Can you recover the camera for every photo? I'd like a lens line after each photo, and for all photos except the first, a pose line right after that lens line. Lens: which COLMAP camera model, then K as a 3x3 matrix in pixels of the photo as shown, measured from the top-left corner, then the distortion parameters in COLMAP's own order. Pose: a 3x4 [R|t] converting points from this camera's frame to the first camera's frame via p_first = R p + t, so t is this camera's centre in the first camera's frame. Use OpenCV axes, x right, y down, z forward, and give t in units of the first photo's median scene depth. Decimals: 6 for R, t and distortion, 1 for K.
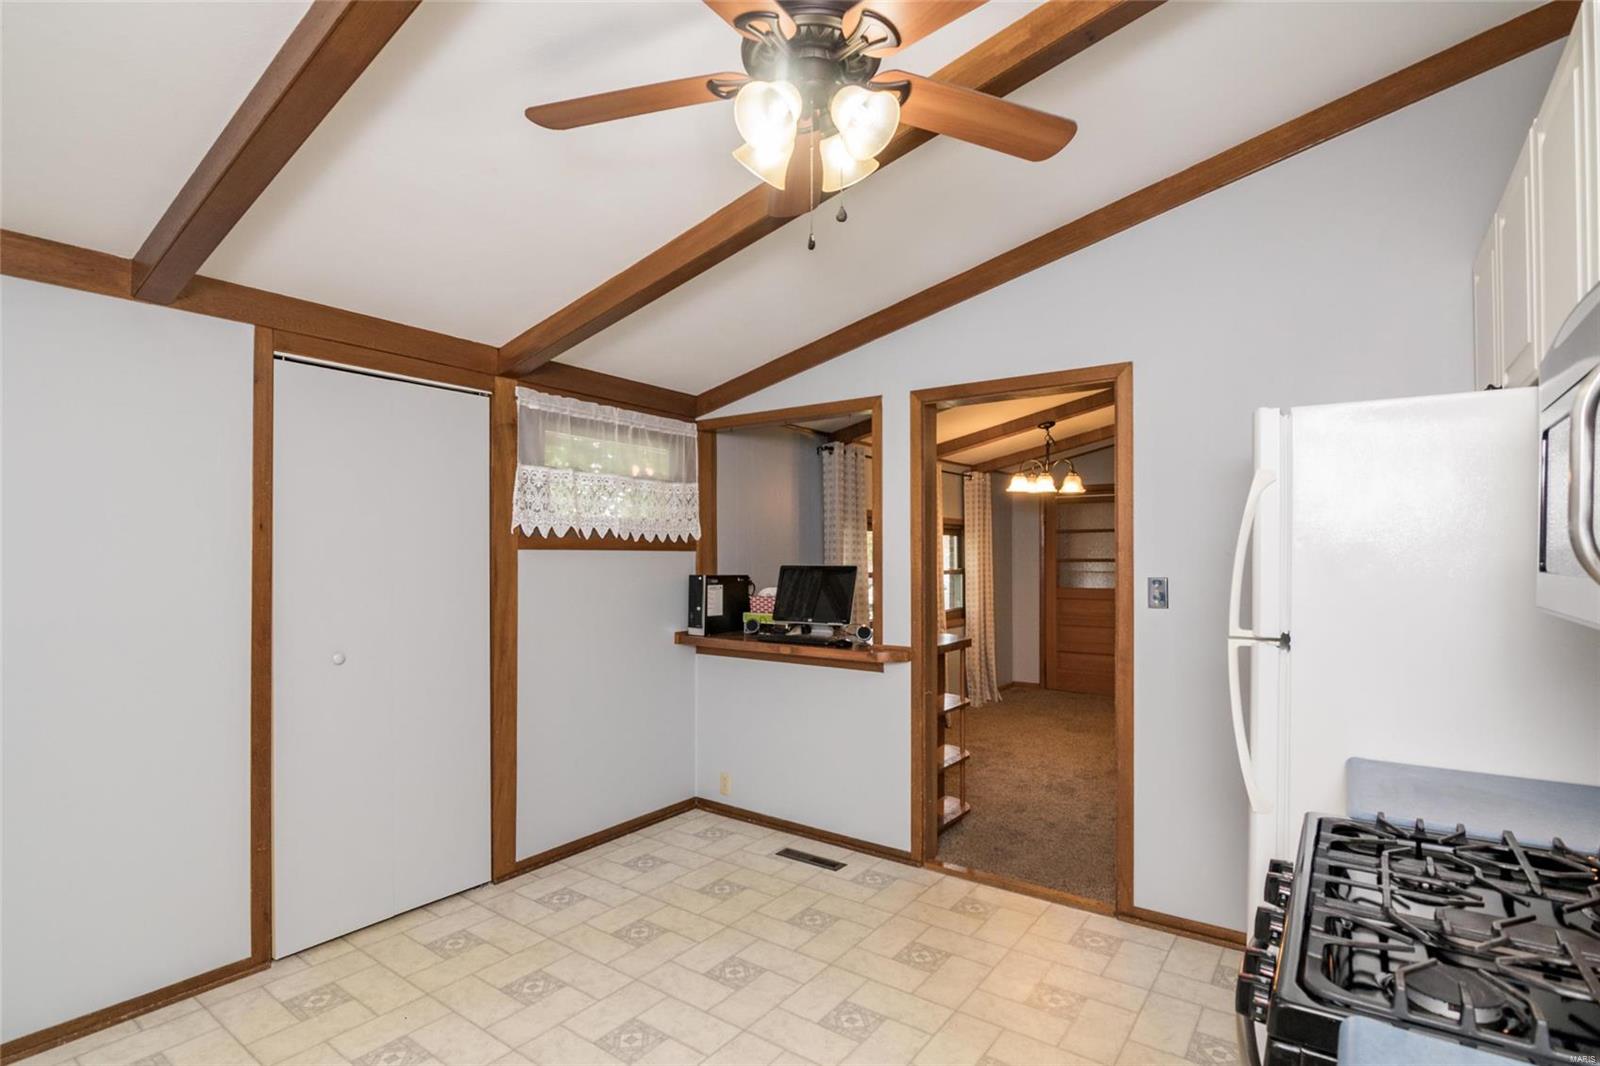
lens RADIAL K [[786.0, 0, 796.4], [0, 786.0, 557.7], [0, 0, 1]] dist [-0.002009, -0.000163]
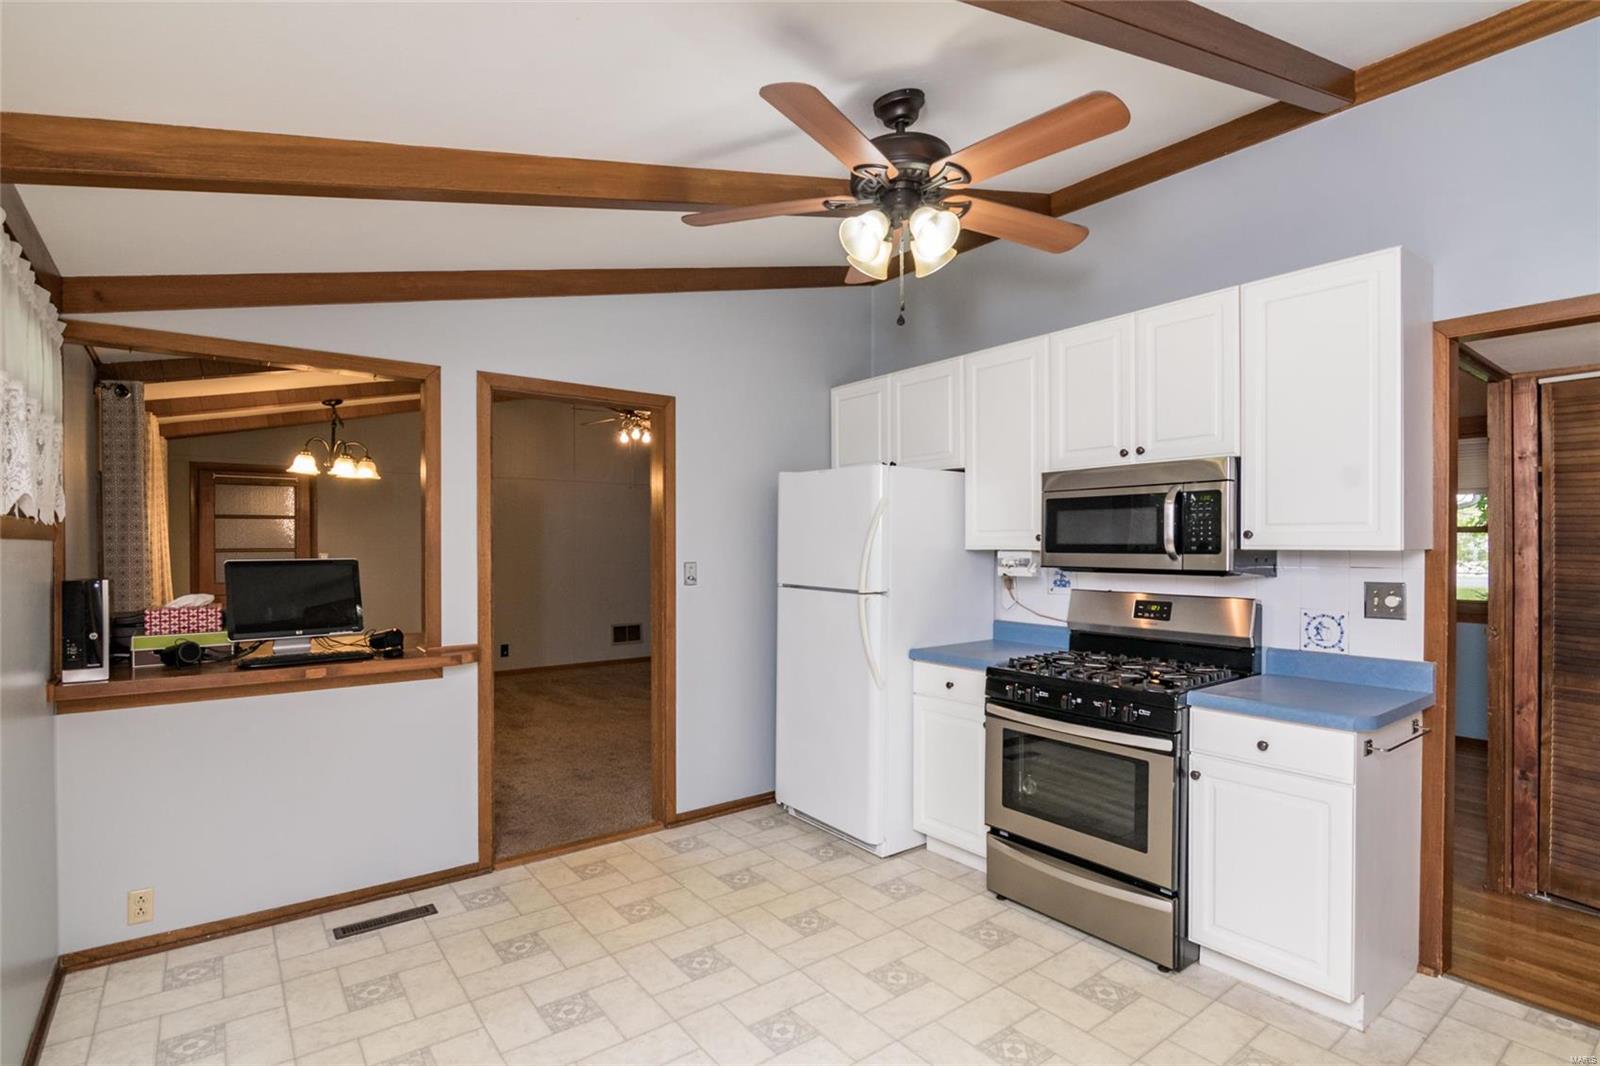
lens RADIAL K [[781.8, 0, 792.4], [0, 781.8, 547.2], [0, 0, 1]] dist [-0.010902, -0.000305]
pose [[0.286714, -0.006003, 0.957997, -0.634665], [0.002718, 0.999981, 0.005453, -0.005945], [-0.958012, 0.001040, 0.286725, 0.371186]]
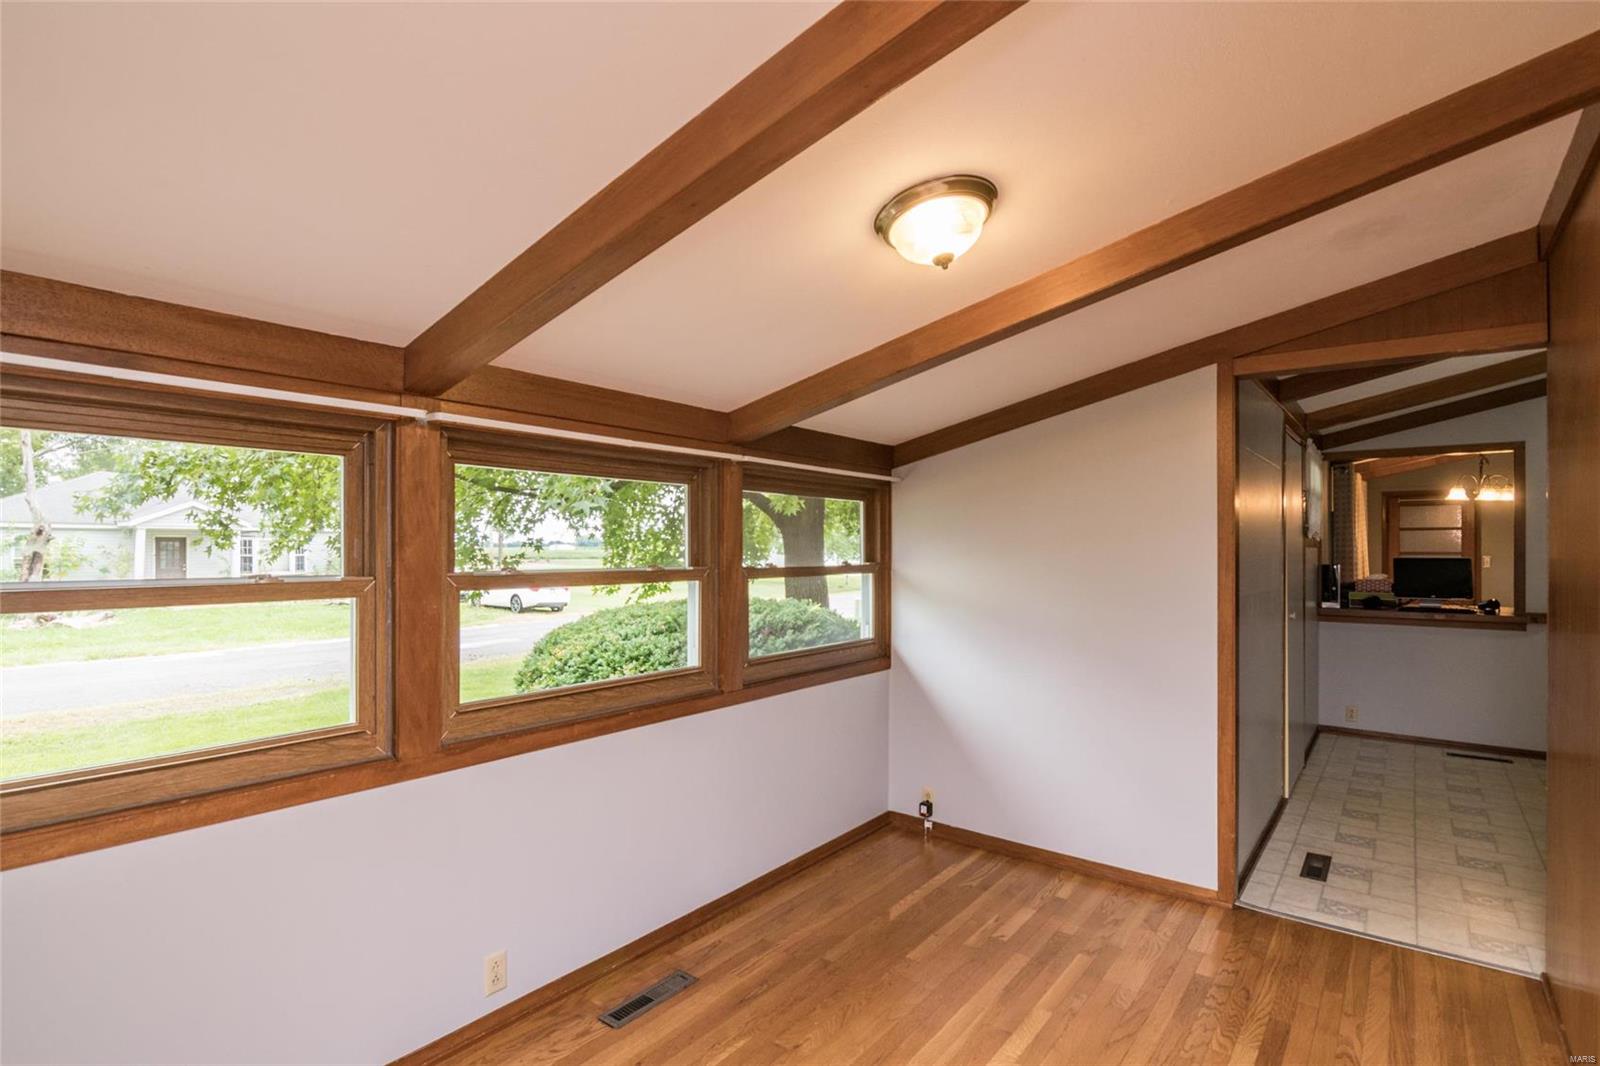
lens RADIAL K [[781.8, 0, 792.4], [0, 781.8, 547.2], [0, 0, 1]] dist [-0.010902, -0.000305]
pose [[0.999285, -0.000587, -0.037794, -1.217837], [0.000475, 0.999995, -0.002966, -0.005520], [0.037795, 0.002946, 0.999281, -0.494668]]
